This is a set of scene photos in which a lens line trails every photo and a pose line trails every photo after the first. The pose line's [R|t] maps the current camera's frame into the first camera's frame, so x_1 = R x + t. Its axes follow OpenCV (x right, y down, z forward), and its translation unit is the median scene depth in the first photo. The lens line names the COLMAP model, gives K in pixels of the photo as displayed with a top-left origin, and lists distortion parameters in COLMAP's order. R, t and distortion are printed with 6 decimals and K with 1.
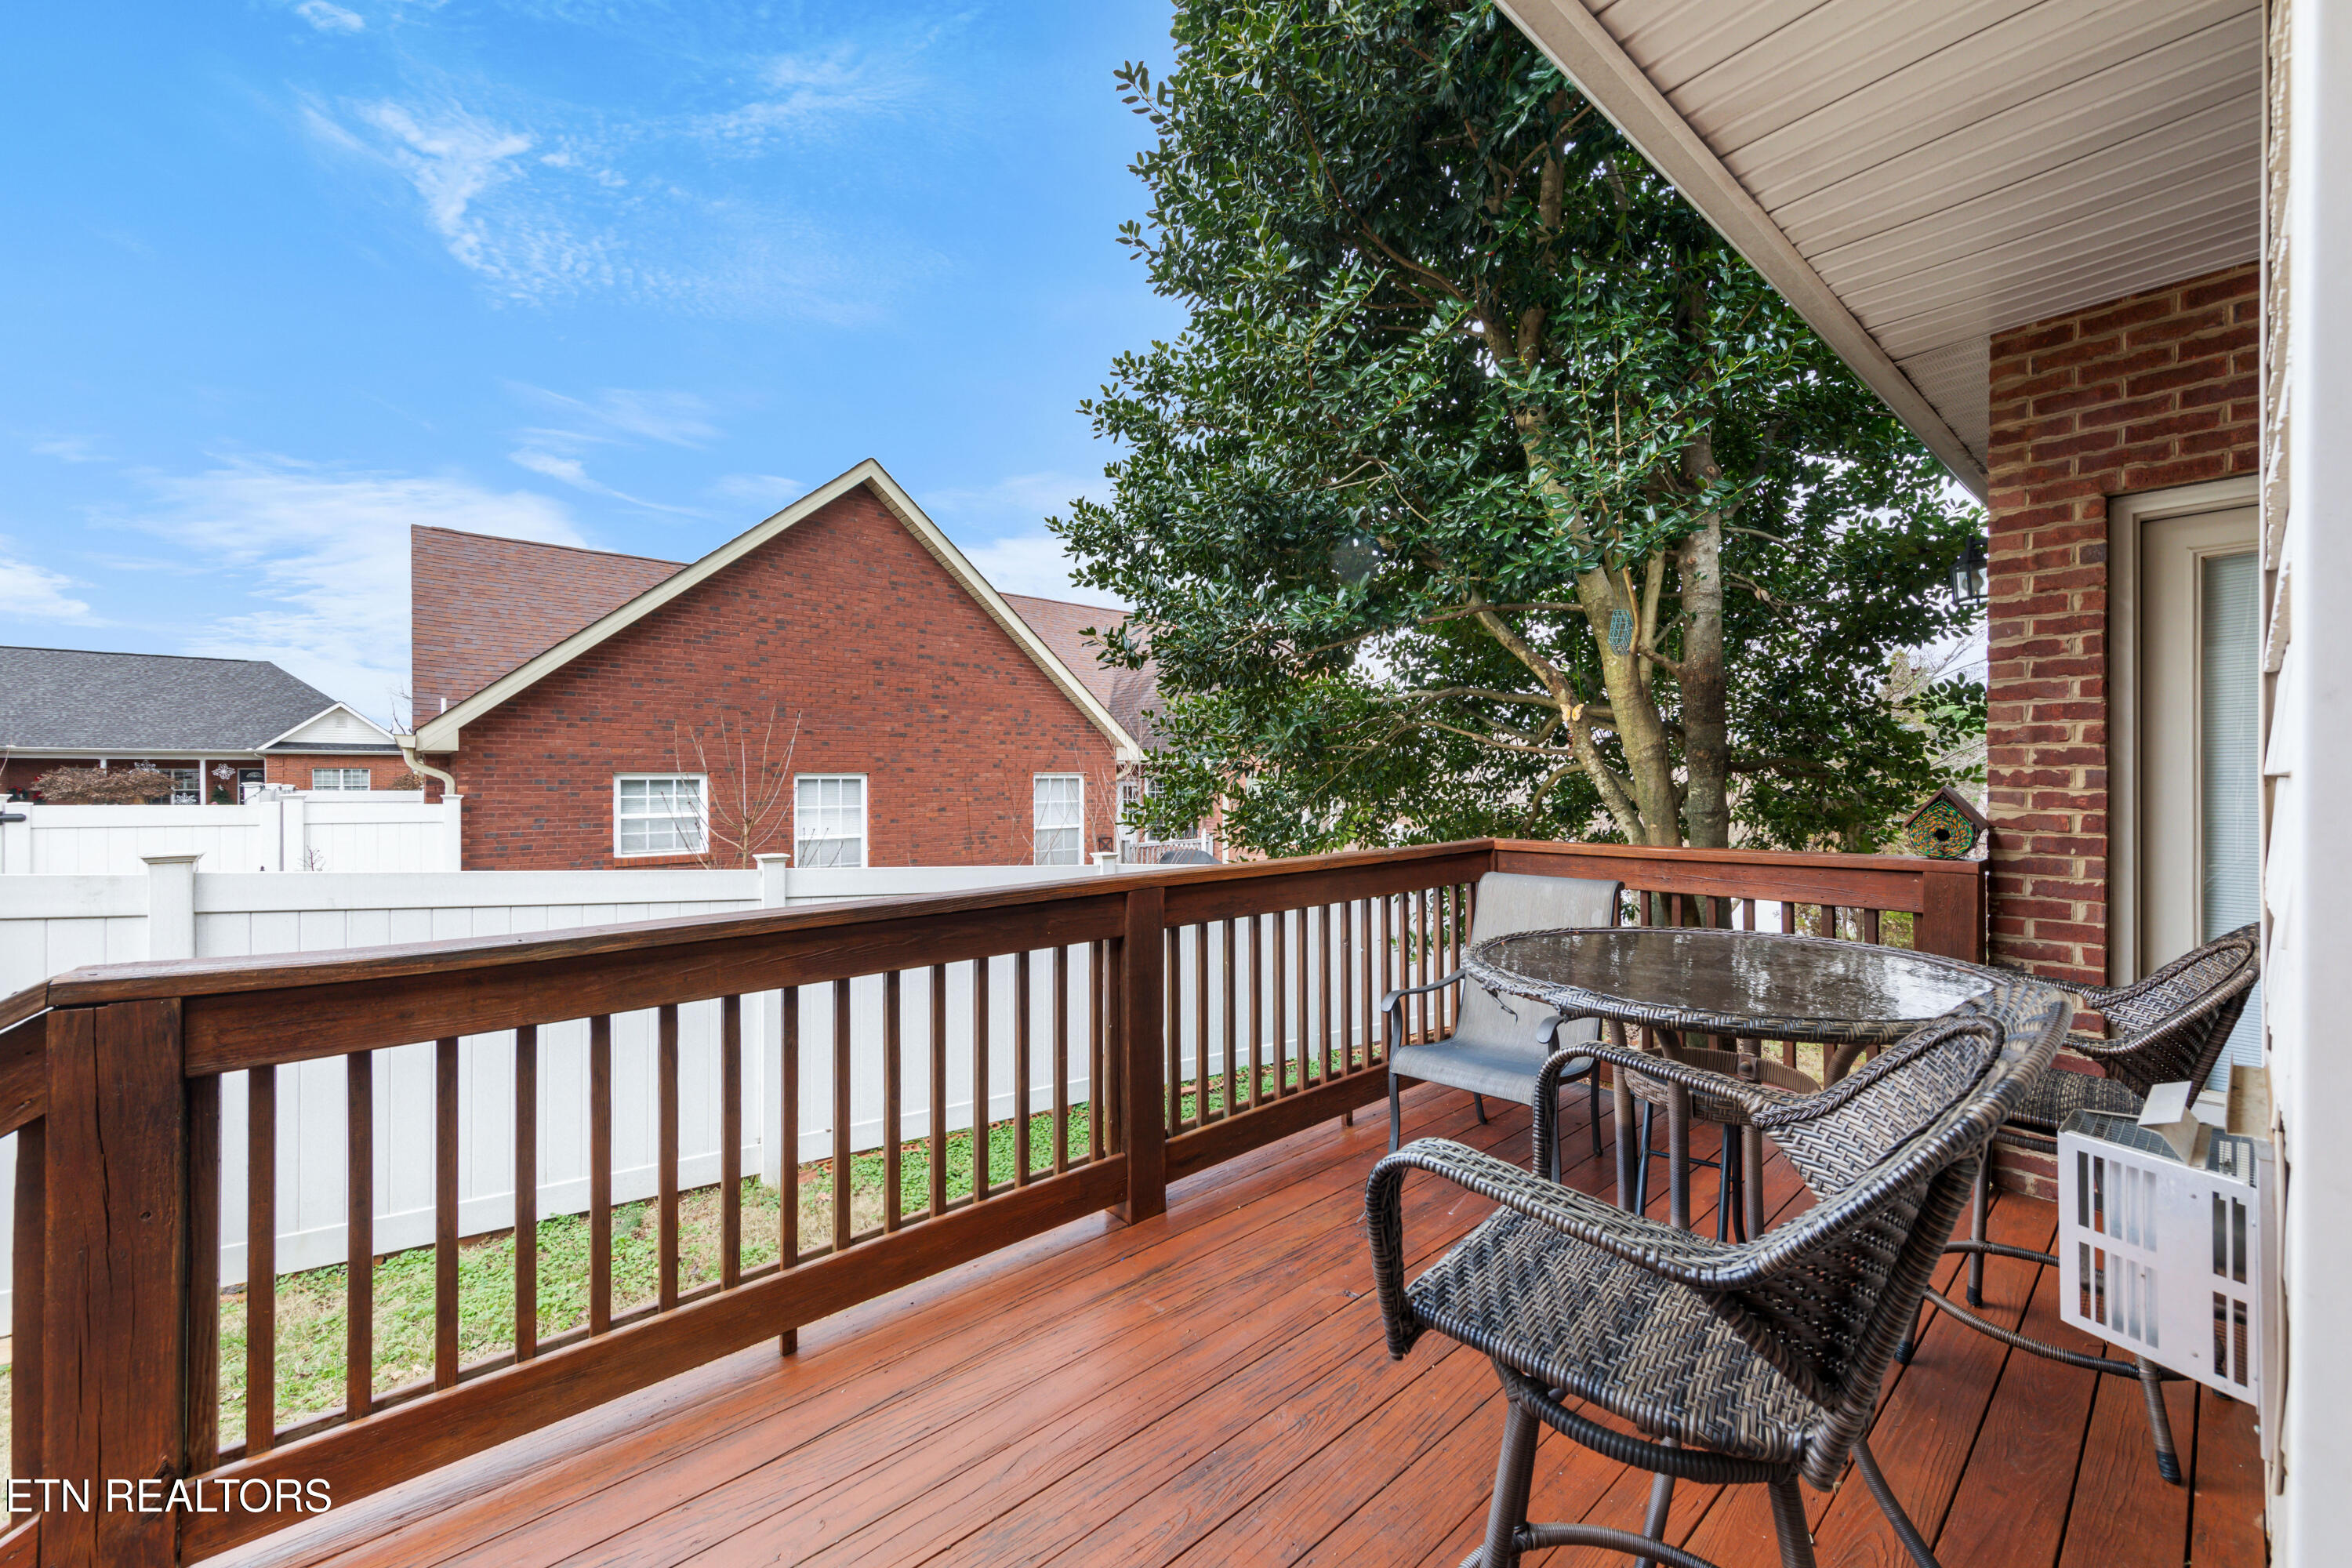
lens RADIAL K [[895.9, 0, 1173.1], [0, 895.9, 781.3], [0, 0, 1]] dist [0.000457, 0.000025]
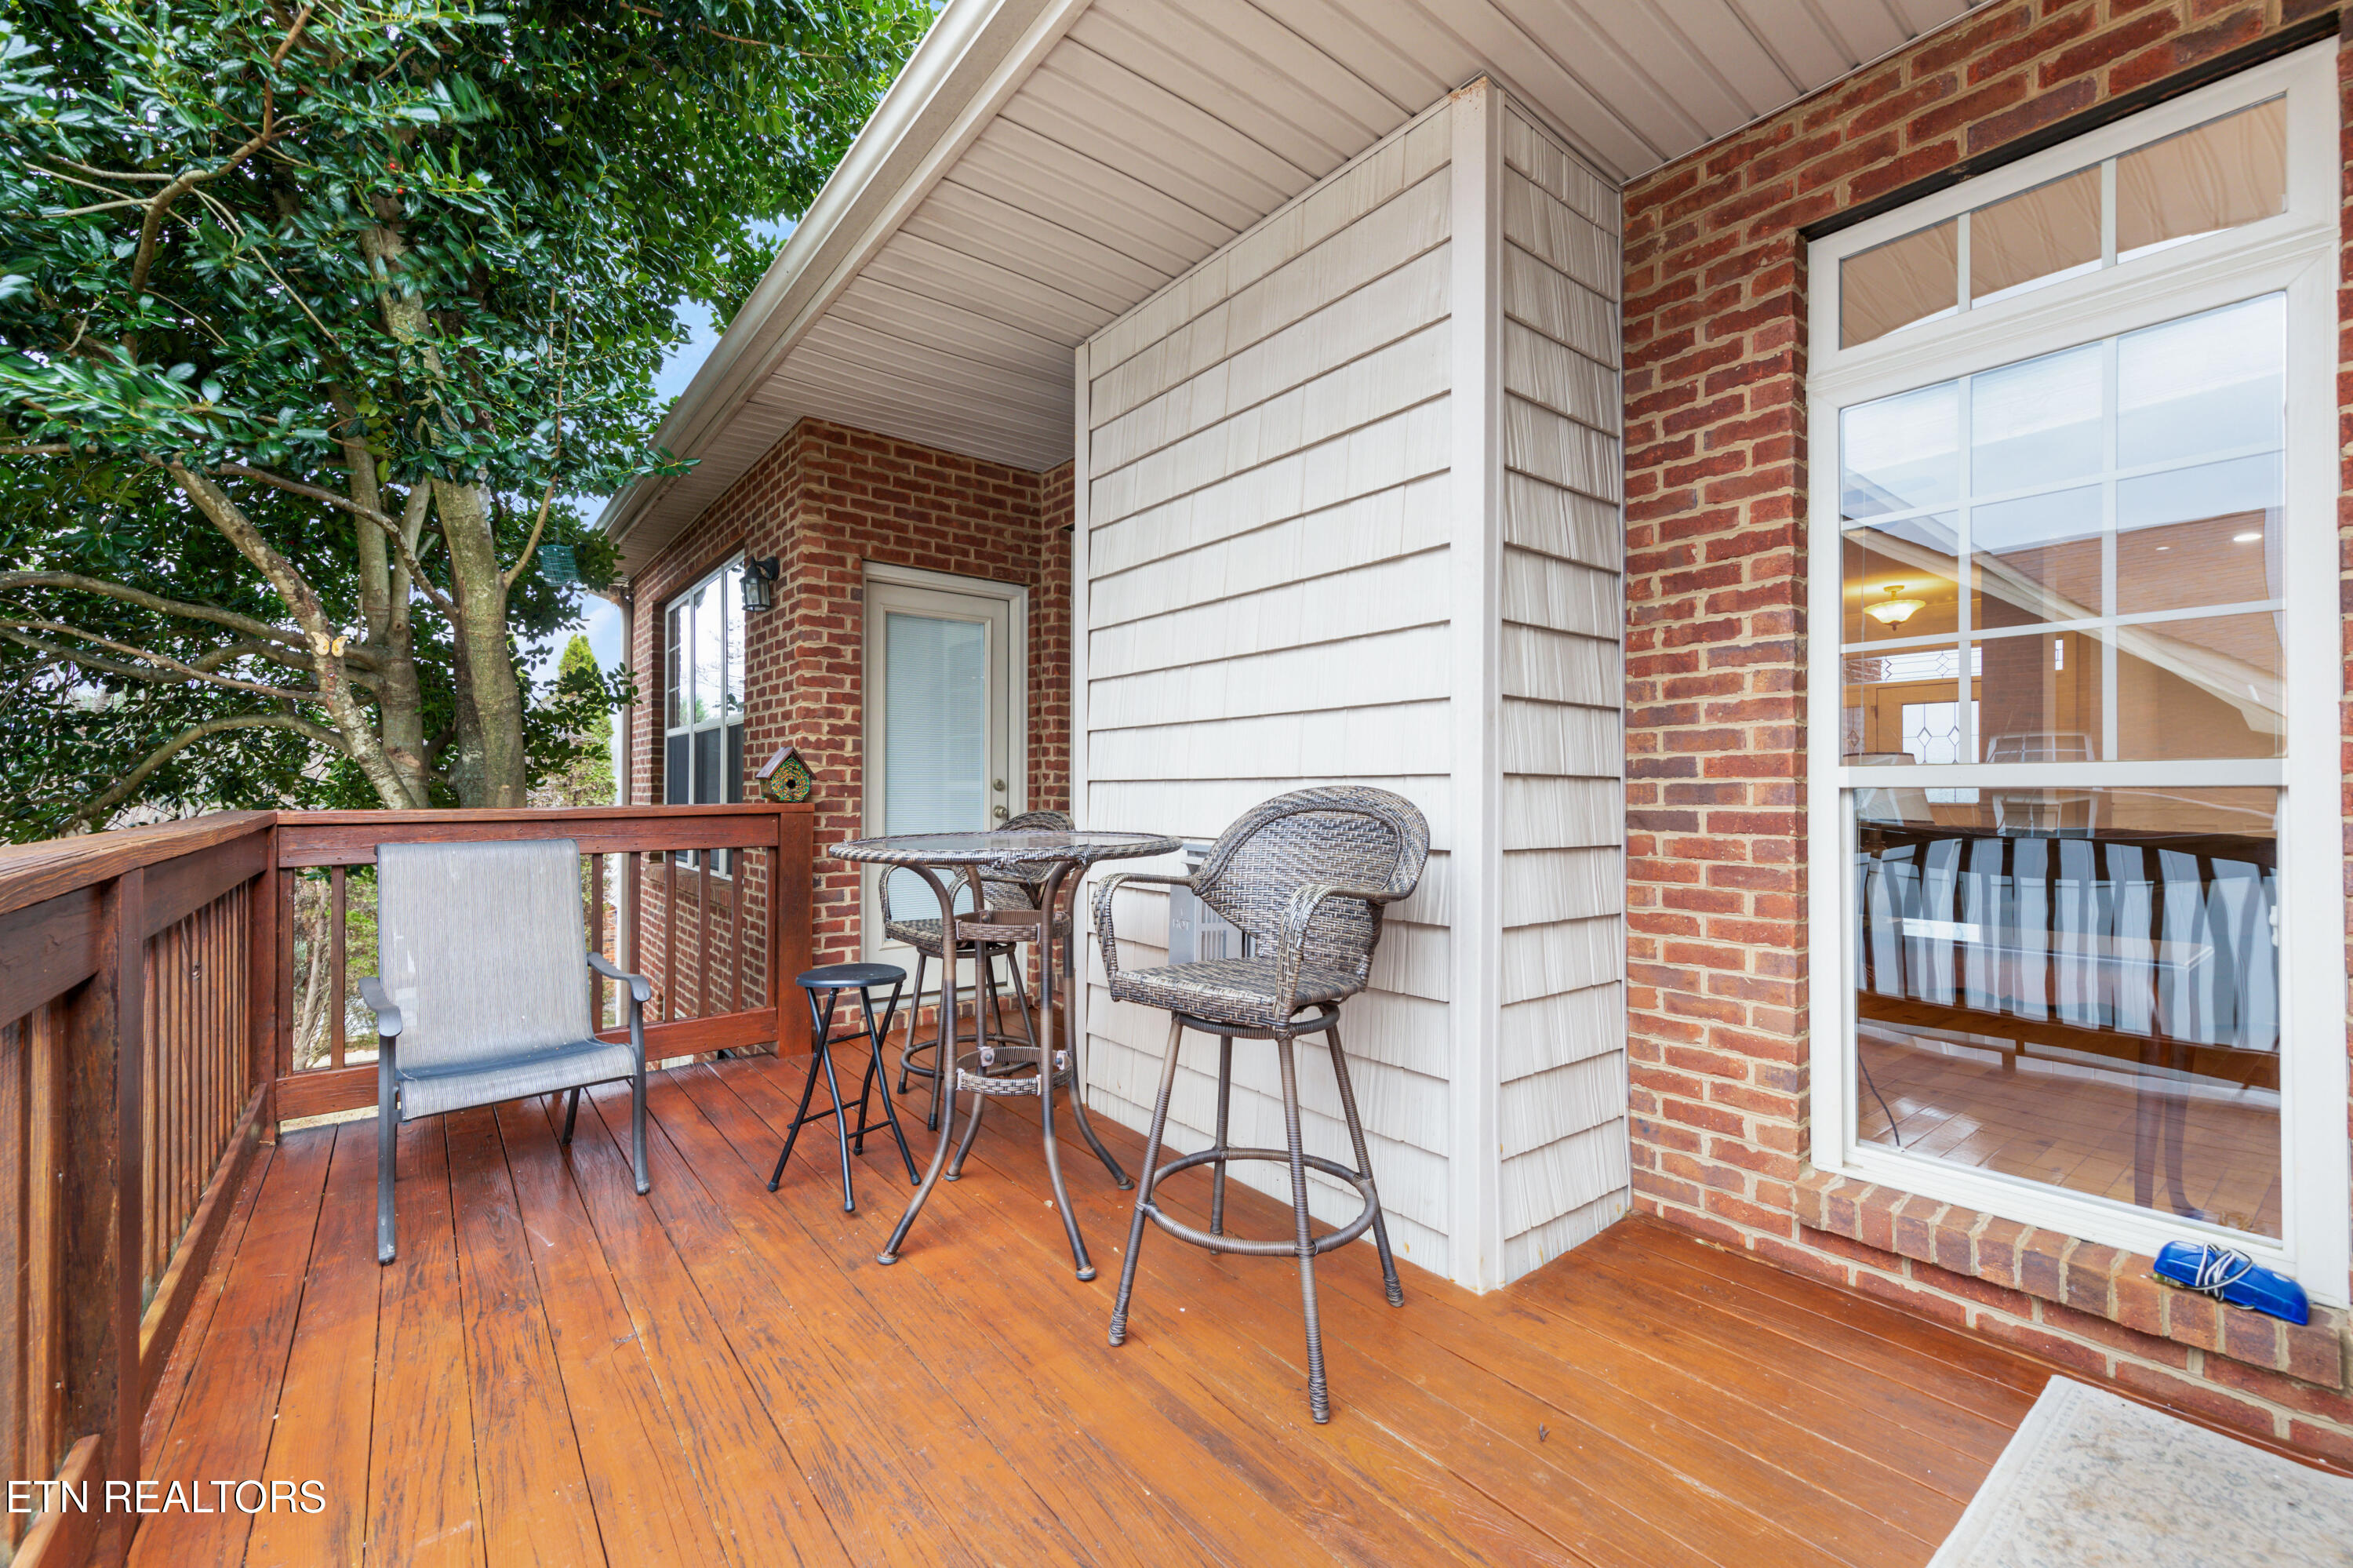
lens RADIAL K [[964.4, 0, 1171.9], [0, 964.4, 788.3], [0, 0, 1]] dist [0.000091, 0.000007]
pose [[0.034318, 0.008063, 0.999378, -0.532267], [-0.000648, 0.999967, -0.008045, 0.078152], [-0.999411, -0.000371, 0.034322, 0.406196]]
